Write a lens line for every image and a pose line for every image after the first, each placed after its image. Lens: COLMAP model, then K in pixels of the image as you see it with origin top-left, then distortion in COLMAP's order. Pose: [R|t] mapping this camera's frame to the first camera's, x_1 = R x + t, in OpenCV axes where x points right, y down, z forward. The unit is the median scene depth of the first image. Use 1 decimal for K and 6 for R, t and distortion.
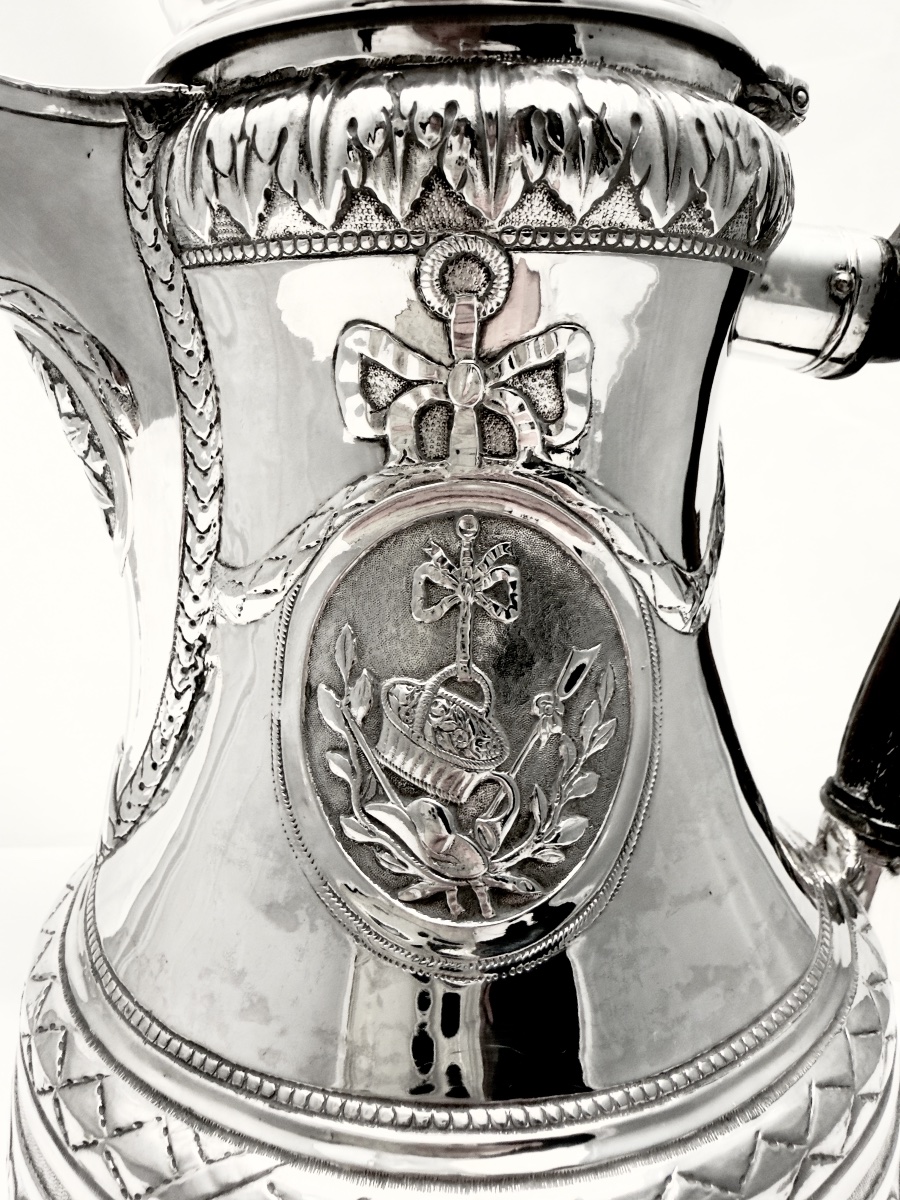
lens RADIAL K [[862.3, 0, 442.1], [0, 862.3, 527.2], [0, 0, 1]] dist [0.003601, 0.004275]
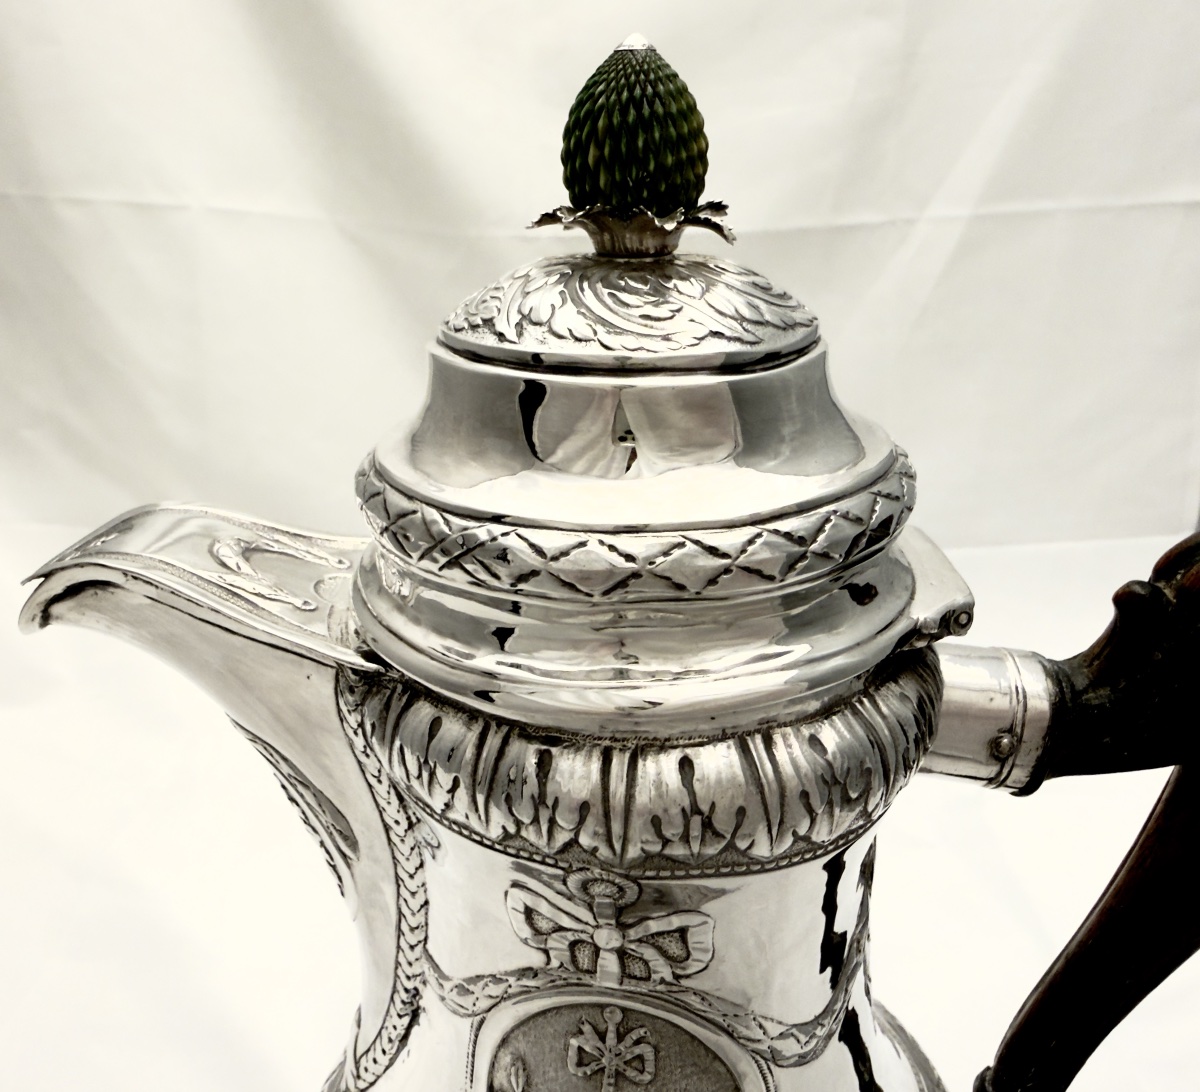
lens RADIAL K [[1055.2, 0, 603.3], [0, 1055.2, 541.9], [0, 0, 1]] dist [0.016665, 0.000893]
pose [[0.988012, 0.057383, -0.143318, 0.195265], [-0.020069, 0.968216, 0.249308, -1.037398], [0.153069, -0.243443, 0.957761, -0.291670]]
